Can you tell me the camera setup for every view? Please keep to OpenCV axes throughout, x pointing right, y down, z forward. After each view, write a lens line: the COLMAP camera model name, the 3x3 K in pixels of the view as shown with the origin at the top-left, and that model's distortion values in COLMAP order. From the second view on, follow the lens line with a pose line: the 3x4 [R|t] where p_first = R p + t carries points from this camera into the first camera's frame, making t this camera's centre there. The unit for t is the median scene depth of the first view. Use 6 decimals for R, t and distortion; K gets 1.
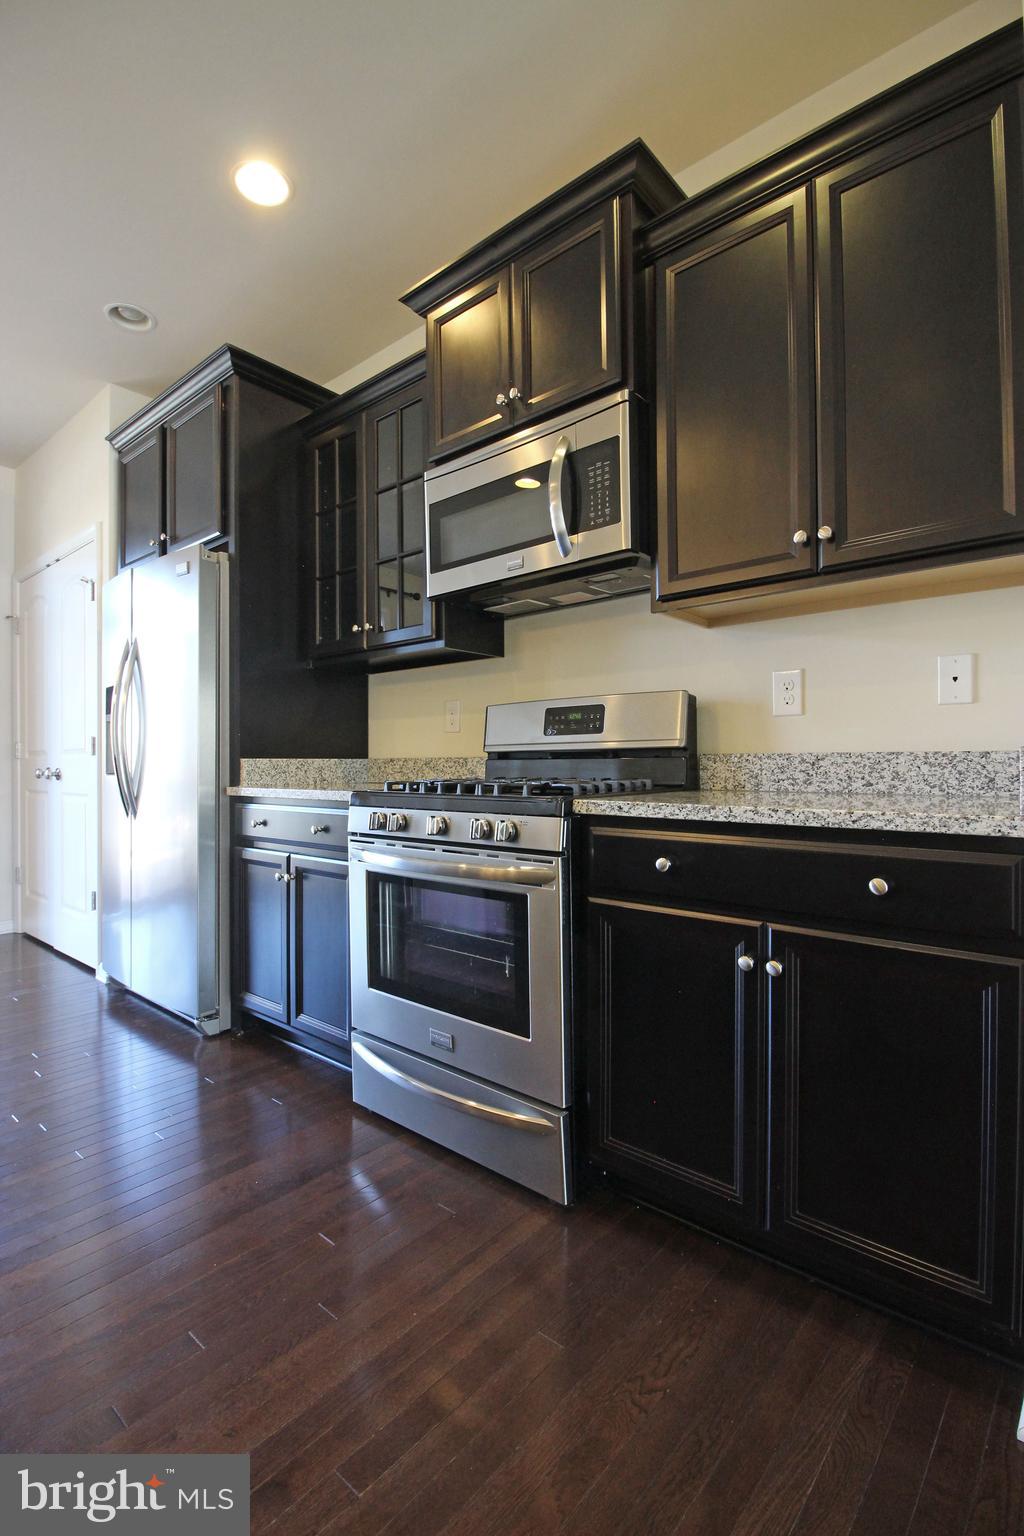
lens RADIAL K [[712.0, 0, 514.6], [0, 712.0, 766.4], [0, 0, 1]] dist [-0.003007, -0.008336]
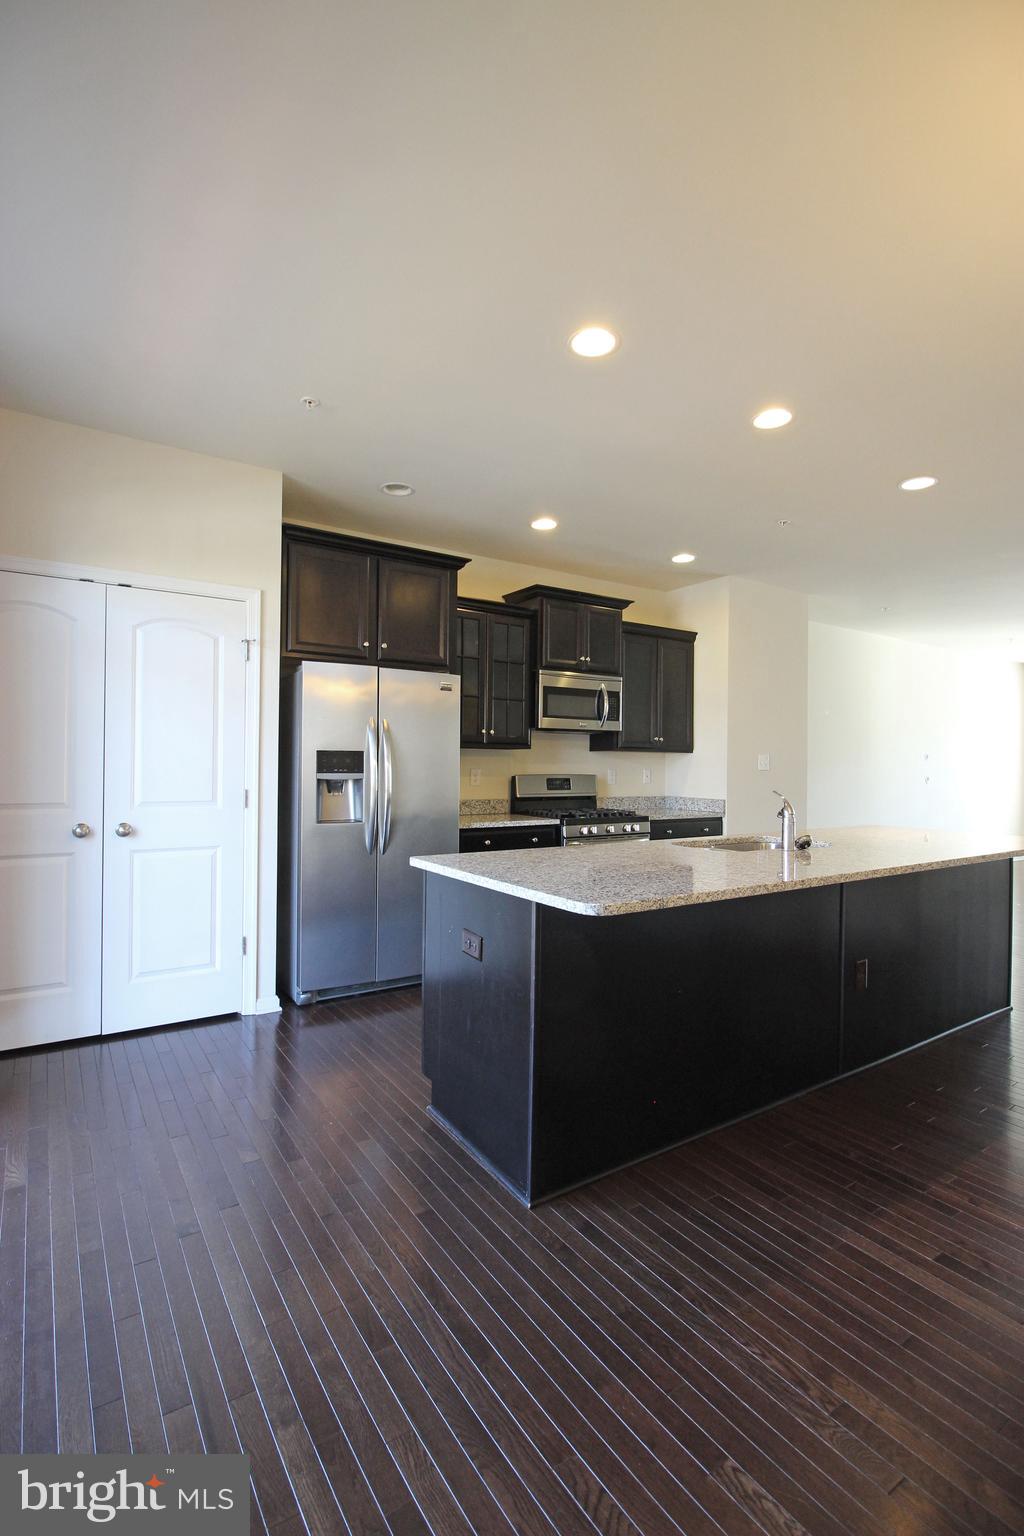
lens RADIAL K [[712.0, 0, 514.0], [0, 712.0, 770.8], [0, 0, 1]] dist [-0.003007, -0.008336]
pose [[0.276139, 0.000552, 0.961117, -2.581481], [-0.005507, 0.999984, 0.001008, -0.126797], [-0.961102, -0.005571, 0.276138, 0.555203]]
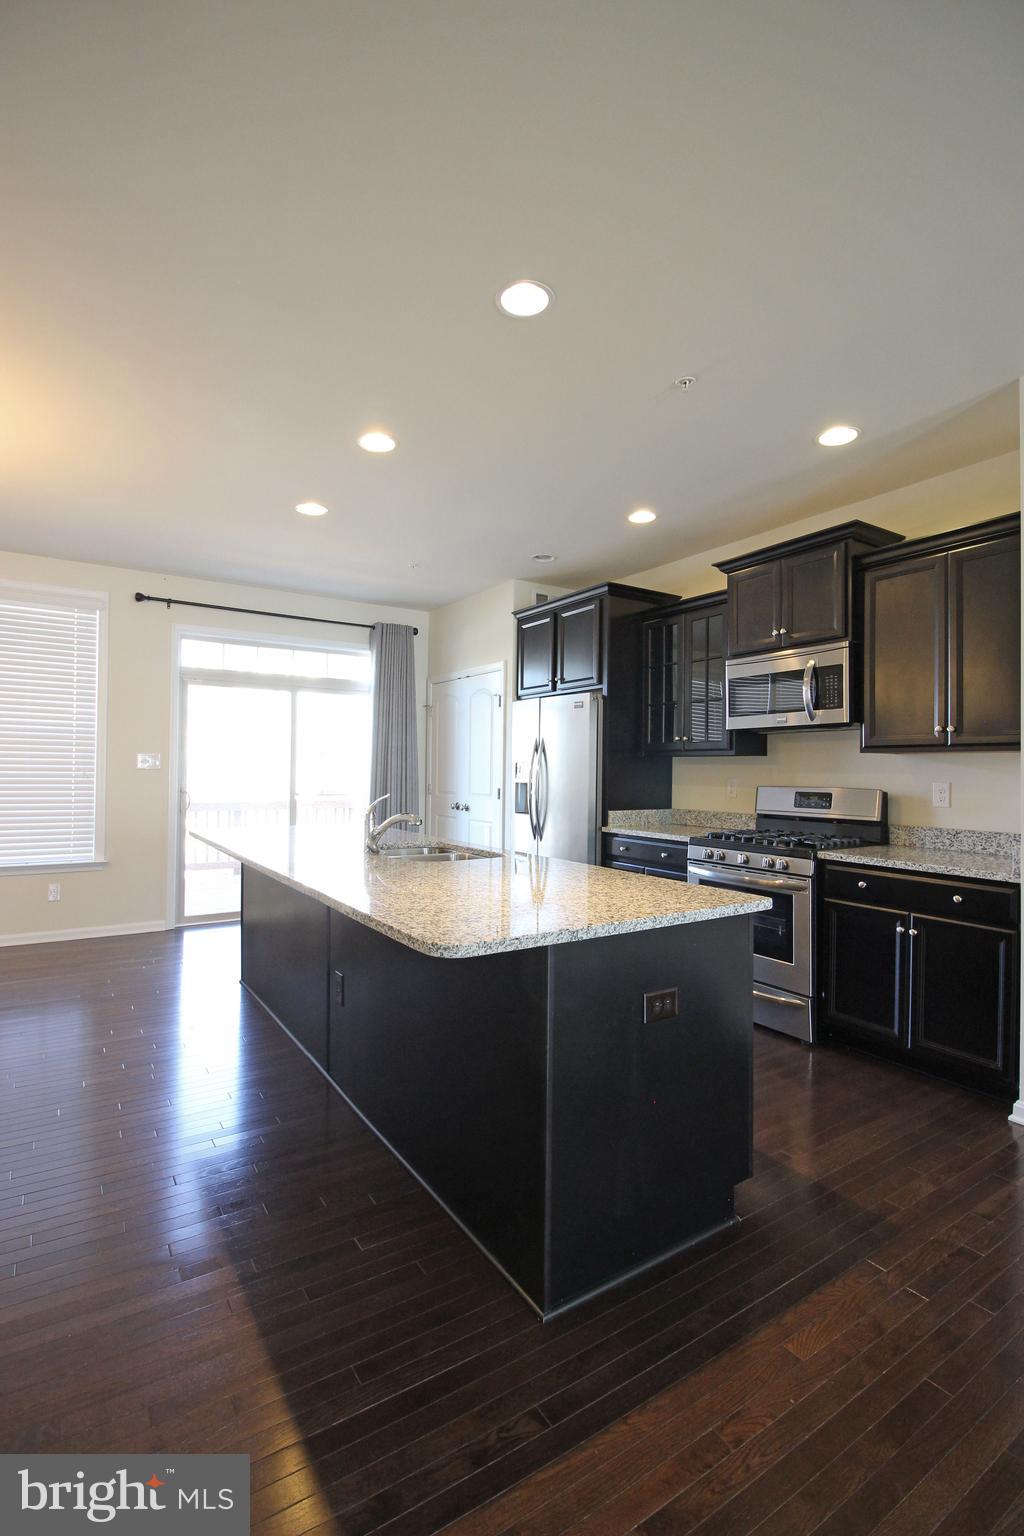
lens RADIAL K [[712.0, 0, 511.5], [0, 712.0, 765.4], [0, 0, 1]] dist [-0.003007, -0.008336]
pose [[0.959938, 0.013338, -0.279894, -0.163174], [-0.015771, 0.999855, -0.006442, -0.146441], [0.279767, 0.010598, 0.960009, -1.039409]]
